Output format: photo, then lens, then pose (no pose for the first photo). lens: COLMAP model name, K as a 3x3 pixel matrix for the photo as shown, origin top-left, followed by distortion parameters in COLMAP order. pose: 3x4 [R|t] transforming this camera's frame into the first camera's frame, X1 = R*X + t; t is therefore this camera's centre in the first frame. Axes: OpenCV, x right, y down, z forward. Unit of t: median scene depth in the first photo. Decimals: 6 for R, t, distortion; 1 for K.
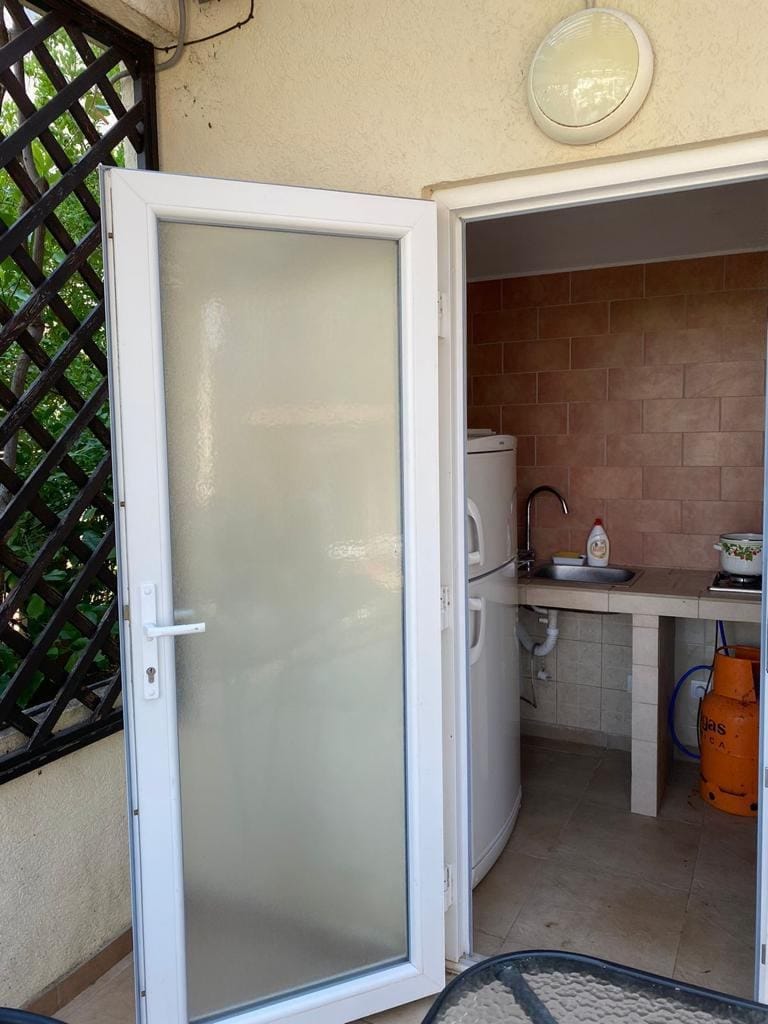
lens RADIAL K [[805.0, 0, 387.9], [0, 805.0, 535.6], [0, 0, 1]] dist [0.154476, -0.242108]
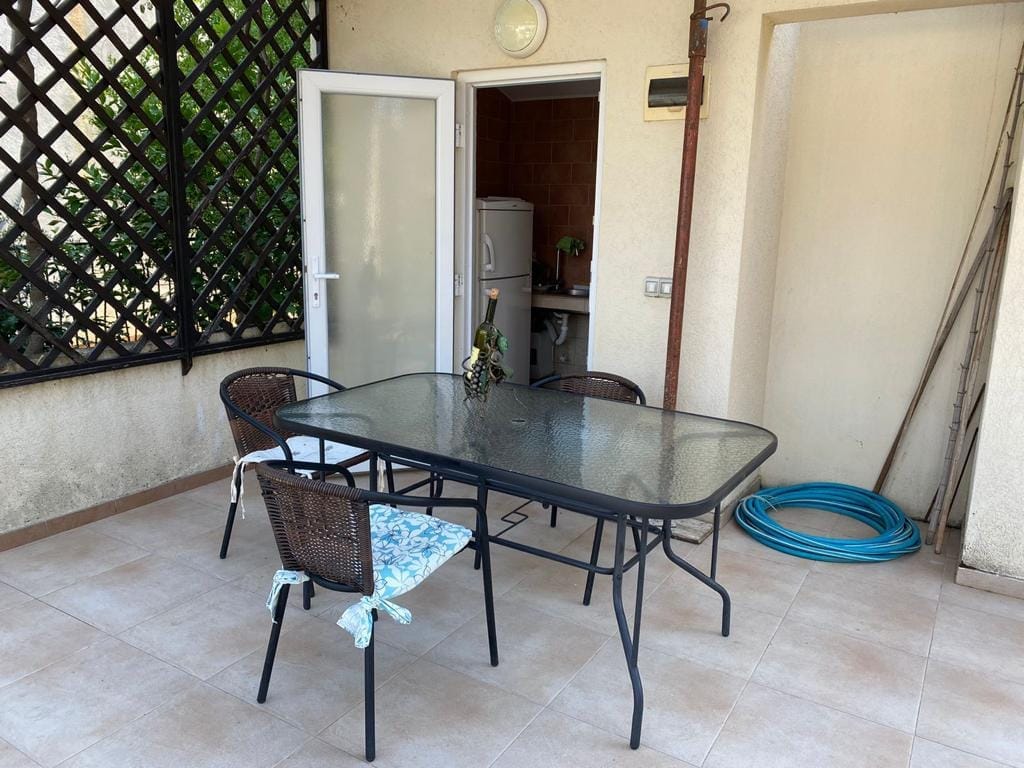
lens RADIAL K [[805.0, 0, 513.3], [0, 805.0, 402.9], [0, 0, 1]] dist [0.154476, -0.242108]
pose [[0.995998, 0.054775, -0.070618, 0.384124], [-0.047132, 0.993281, 0.105697, 0.172576], [0.075933, -0.101946, 0.991888, -1.096951]]
